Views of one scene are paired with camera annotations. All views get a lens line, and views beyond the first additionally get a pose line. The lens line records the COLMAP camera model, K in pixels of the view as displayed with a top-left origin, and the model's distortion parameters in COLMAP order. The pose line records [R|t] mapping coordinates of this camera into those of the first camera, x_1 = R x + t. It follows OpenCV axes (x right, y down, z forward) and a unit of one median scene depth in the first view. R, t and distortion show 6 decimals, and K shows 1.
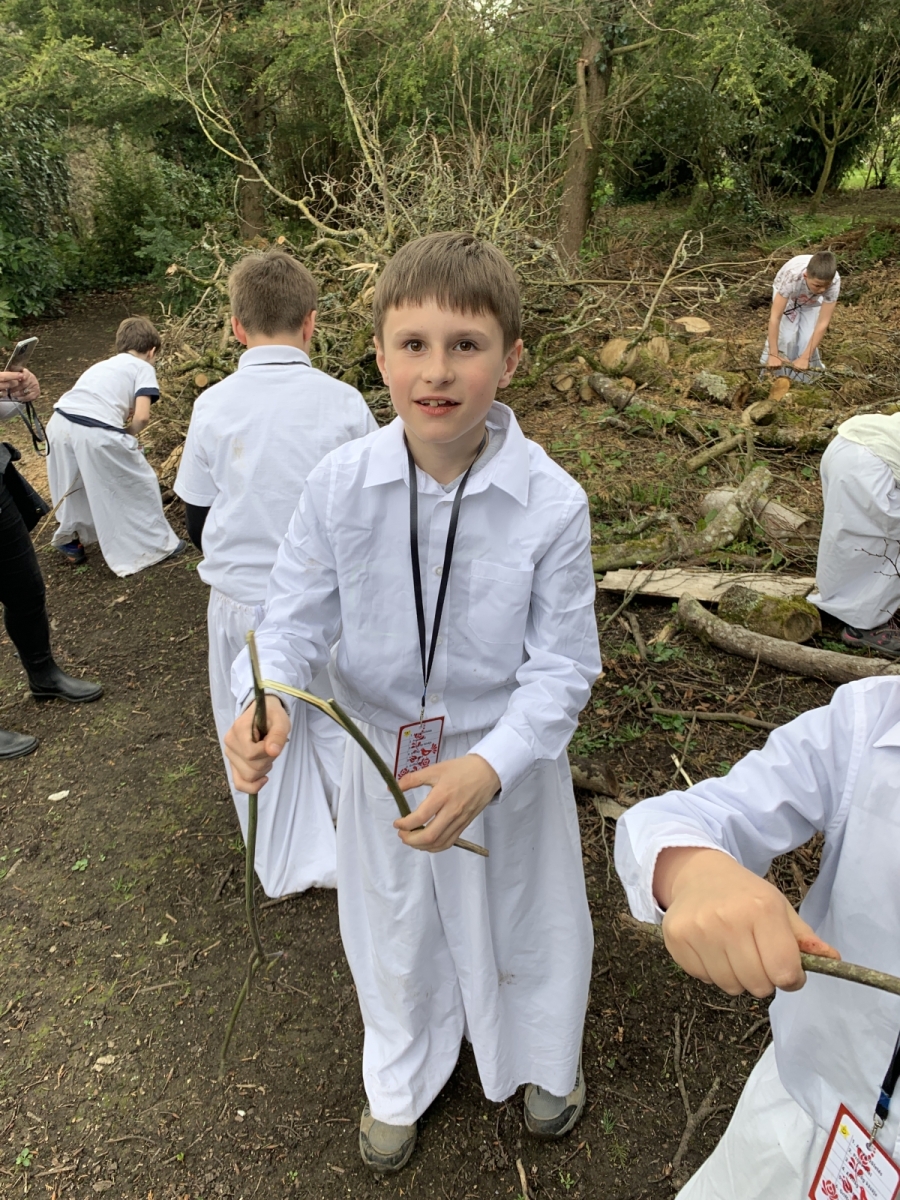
lens RADIAL K [[927.1, 0, 451.0], [0, 927.1, 581.7], [0, 0, 1]] dist [0.021954, -0.009741]
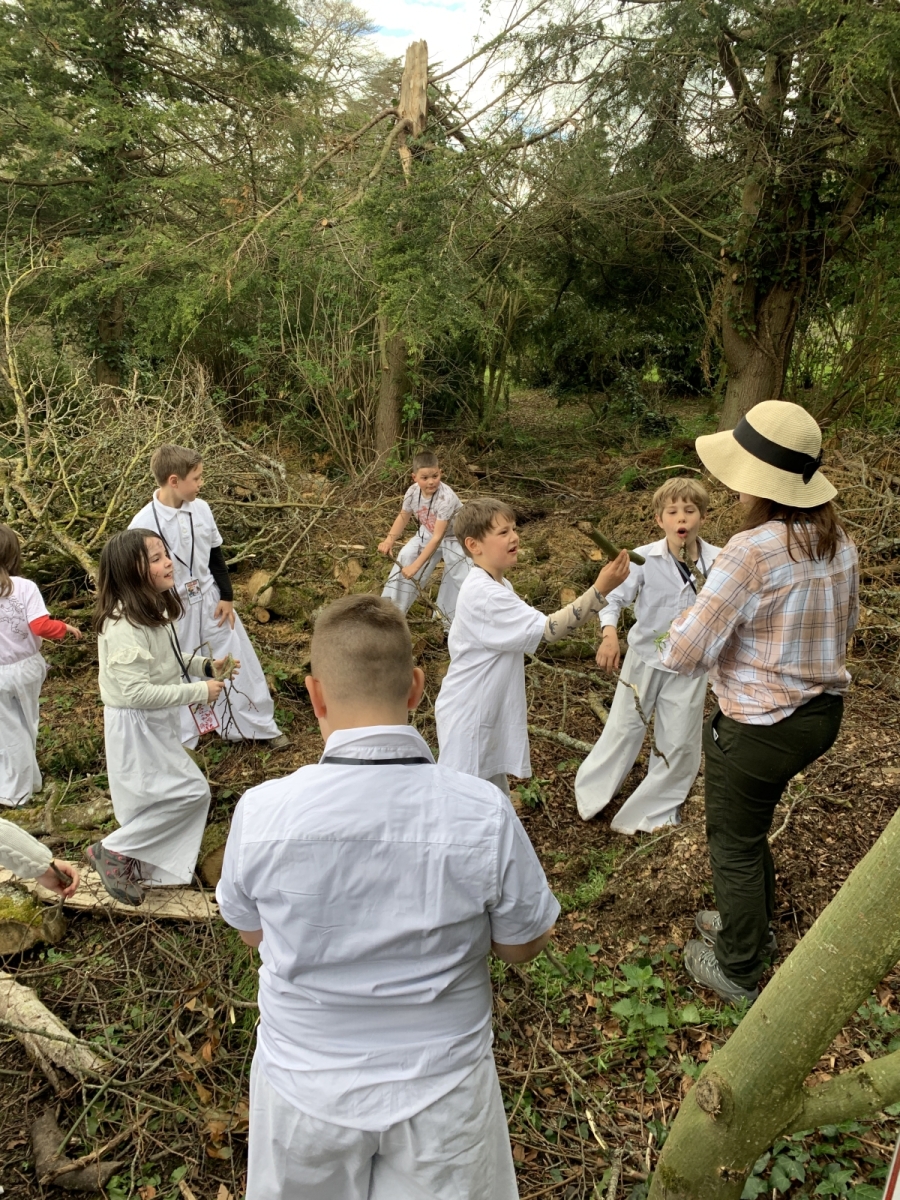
lens RADIAL K [[919.0, 0, 454.5], [0, 919.0, 601.1], [0, 0, 1]] dist [0.007723, -0.002704]
pose [[0.998768, 0.030413, -0.039216, 0.699970], [-0.035694, 0.989240, -0.141880, -0.147116], [0.034479, 0.143105, 0.989107, 0.014767]]
